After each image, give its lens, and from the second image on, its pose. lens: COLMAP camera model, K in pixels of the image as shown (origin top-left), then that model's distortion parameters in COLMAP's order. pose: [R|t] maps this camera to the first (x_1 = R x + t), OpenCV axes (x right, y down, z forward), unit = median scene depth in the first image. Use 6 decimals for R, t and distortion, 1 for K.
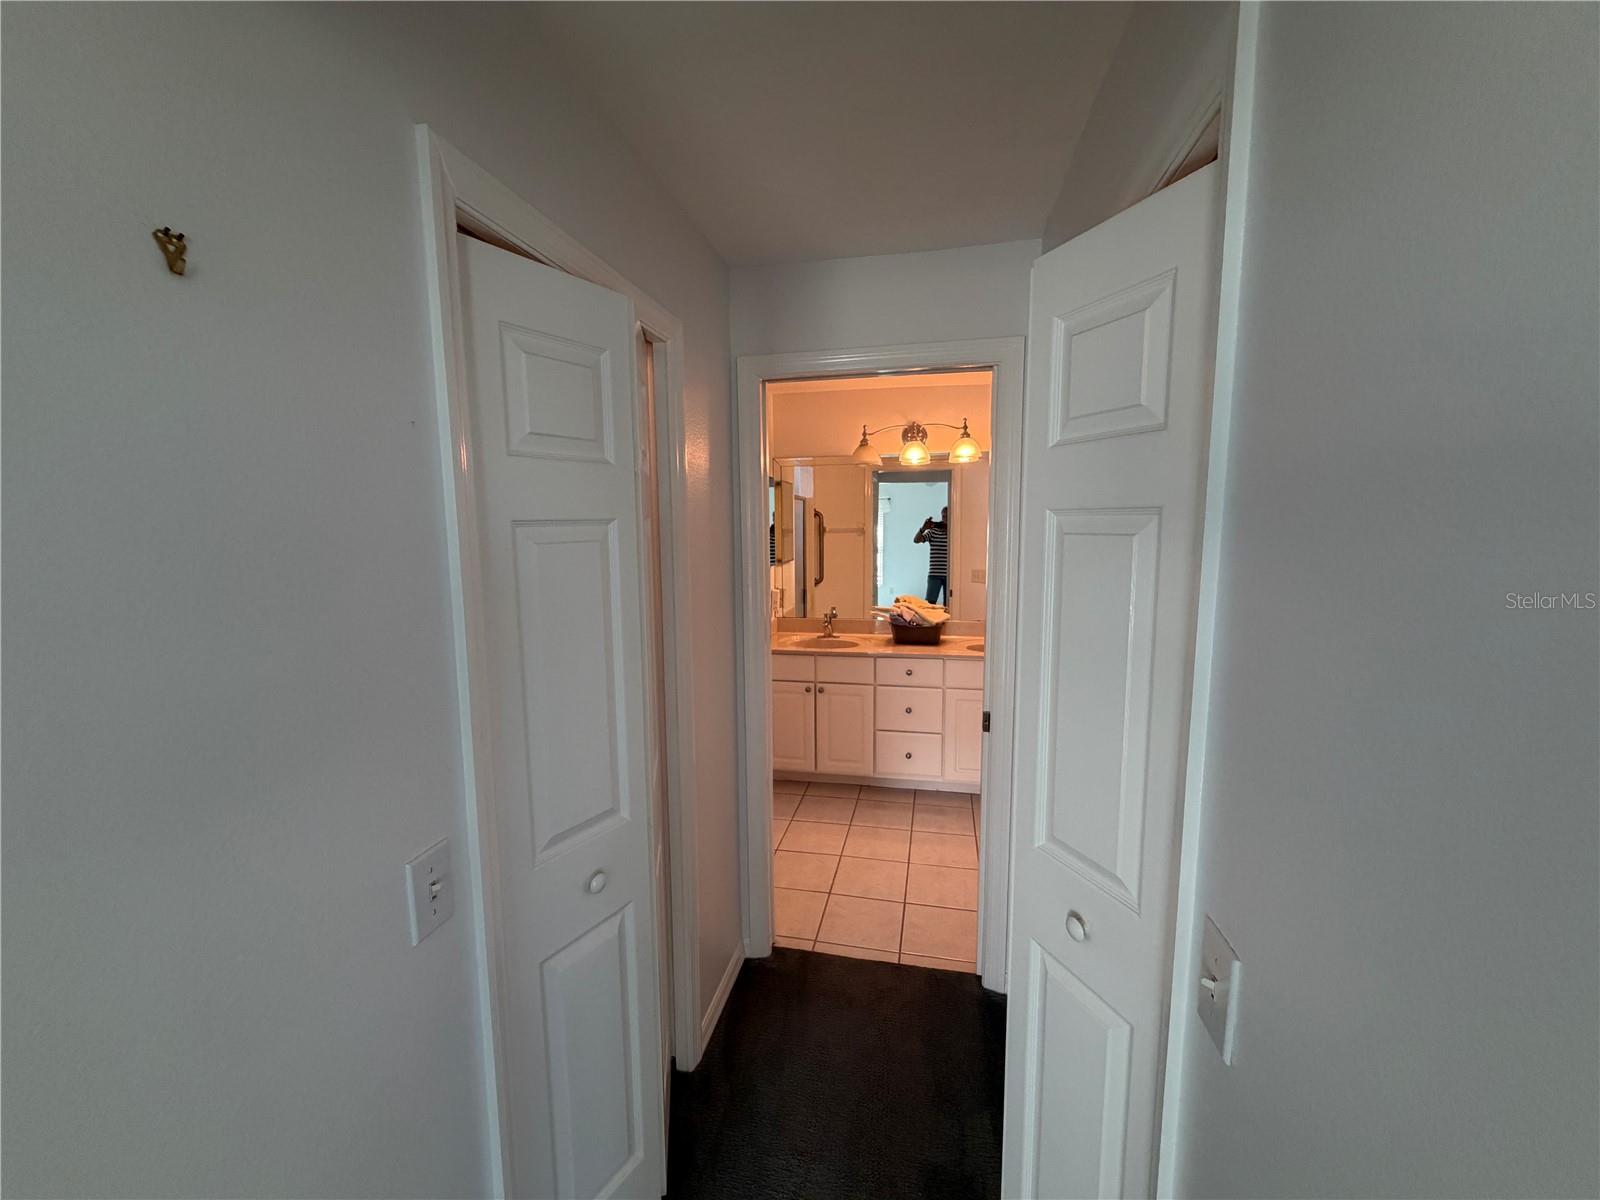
lens RADIAL K [[671.7, 0, 797.6], [0, 671.7, 603.7], [0, 0, 1]] dist [-0.000698, -0.000180]
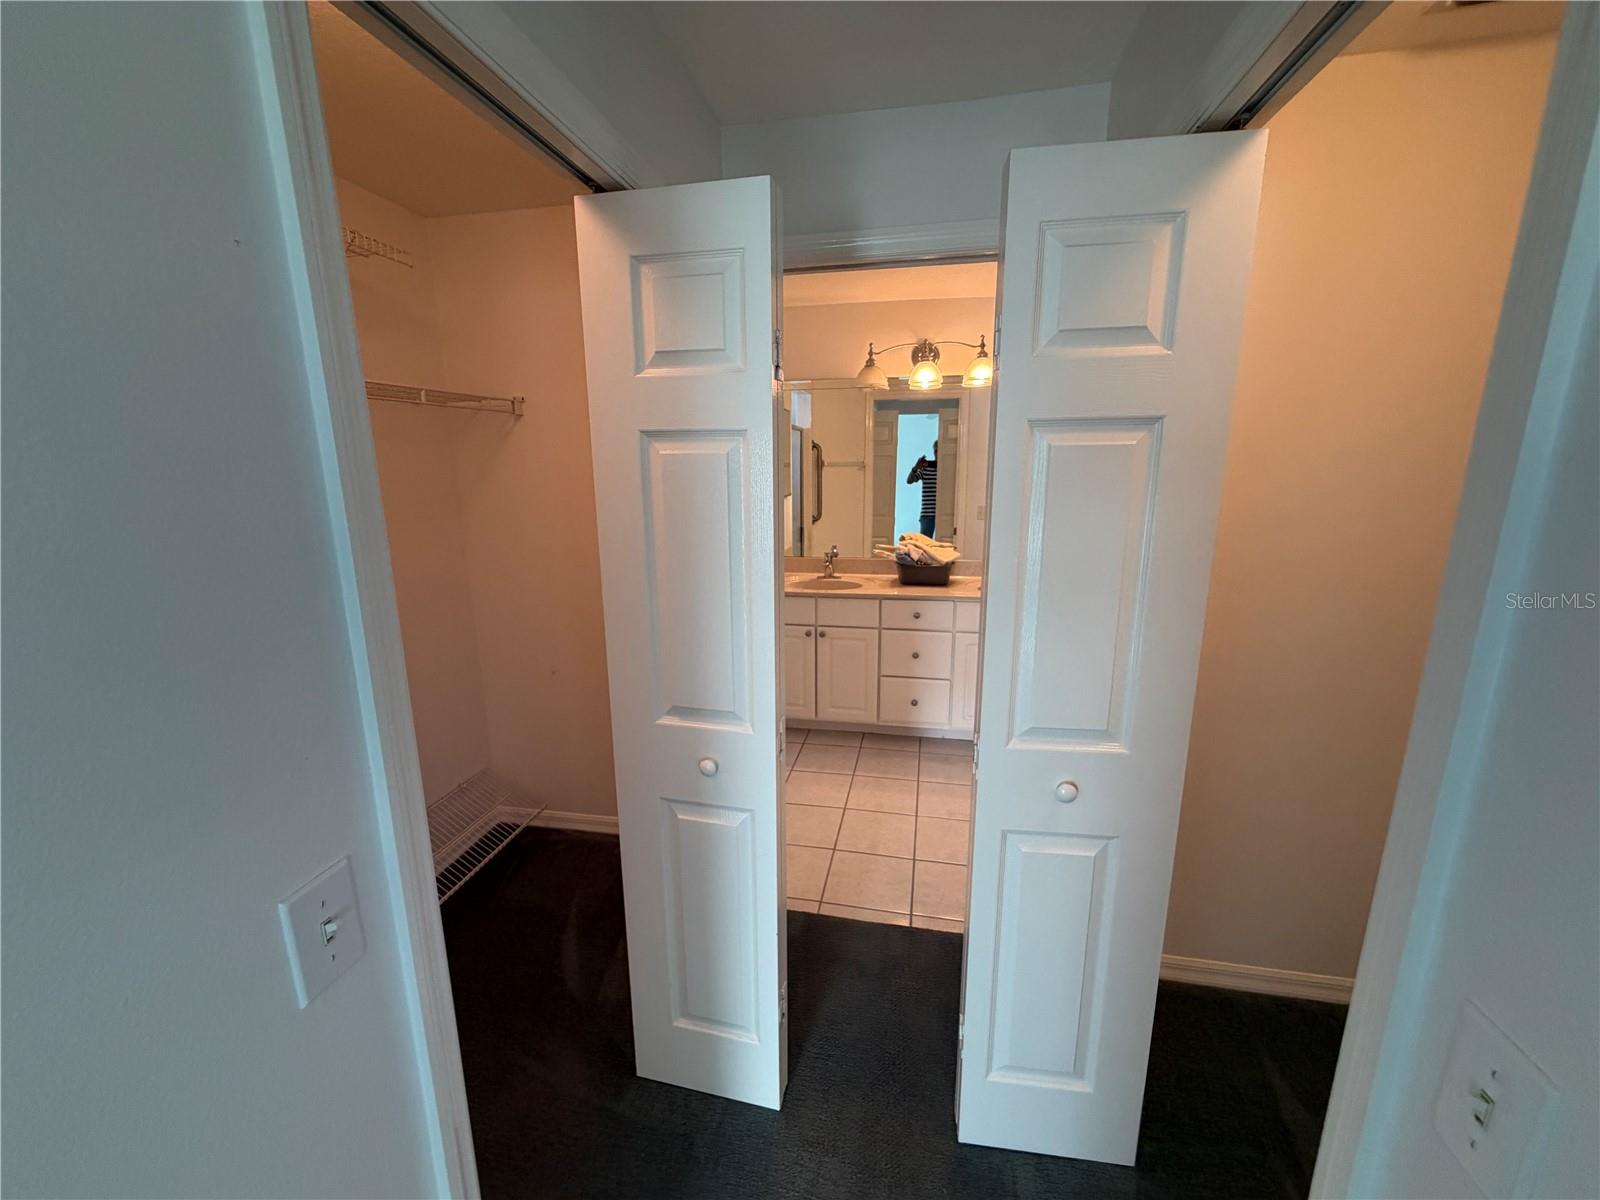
lens RADIAL K [[637.7, 0, 794.5], [0, 637.7, 602.8], [0, 0, 1]] dist [-0.000247, 0.000897]
pose [[0.999856, -0.002228, 0.016795, -0.018222], [0.000722, 0.996023, 0.089097, 0.005641], [-0.016927, -0.089072, 0.995881, 0.116567]]
